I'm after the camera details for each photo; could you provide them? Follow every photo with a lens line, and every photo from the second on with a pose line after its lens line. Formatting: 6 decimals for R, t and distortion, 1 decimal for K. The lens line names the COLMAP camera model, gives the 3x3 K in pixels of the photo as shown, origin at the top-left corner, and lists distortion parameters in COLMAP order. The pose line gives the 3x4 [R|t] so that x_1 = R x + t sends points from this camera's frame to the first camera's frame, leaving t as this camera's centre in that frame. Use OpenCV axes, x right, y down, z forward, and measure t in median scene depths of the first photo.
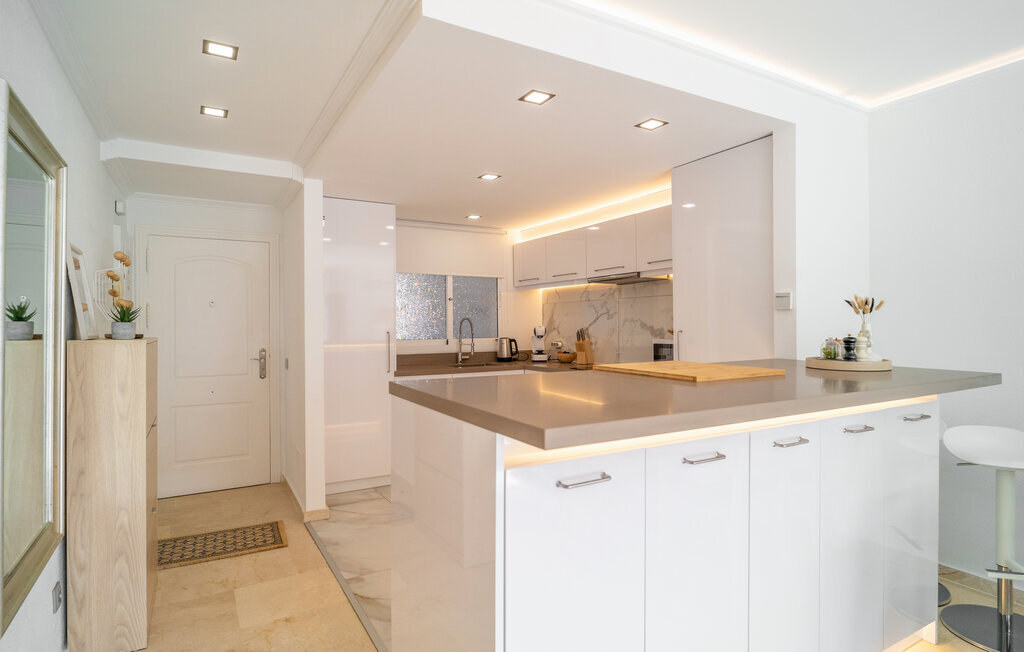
lens RADIAL K [[540.9, 0, 503.8], [0, 540.9, 321.2], [0, 0, 1]] dist [0.000954, 0.001126]
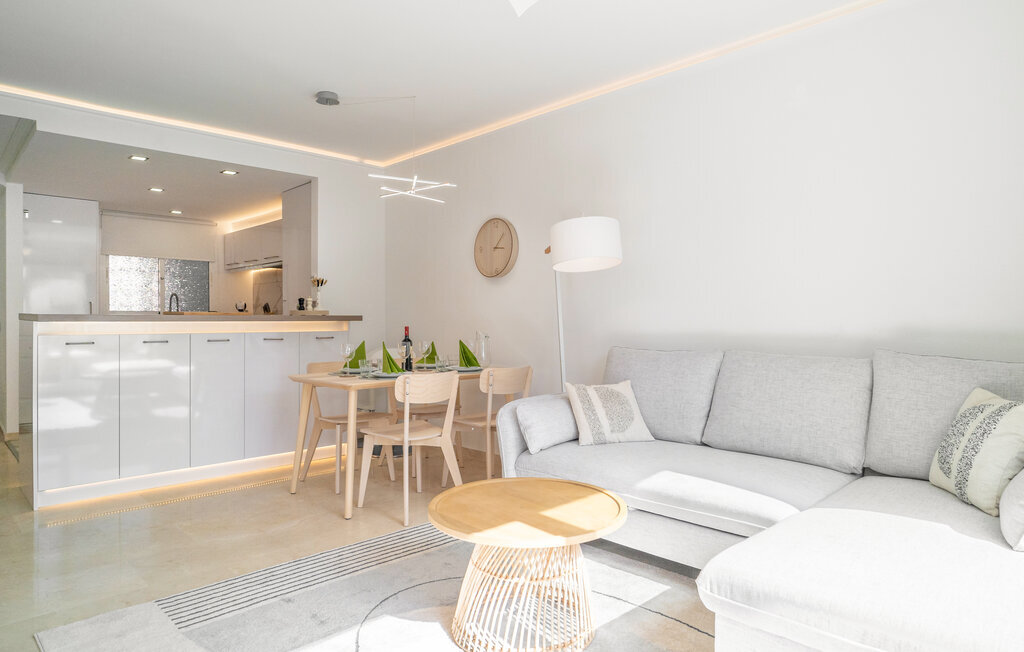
lens RADIAL K [[634.1, 0, 512.7], [0, 634.1, 319.2], [0, 0, 1]] dist [-0.006872, 0.003423]
pose [[0.975646, 0.012709, 0.218981, 0.423319], [-0.014195, 0.999886, 0.005214, 0.039465], [-0.218890, -0.008195, 0.975715, -0.658006]]
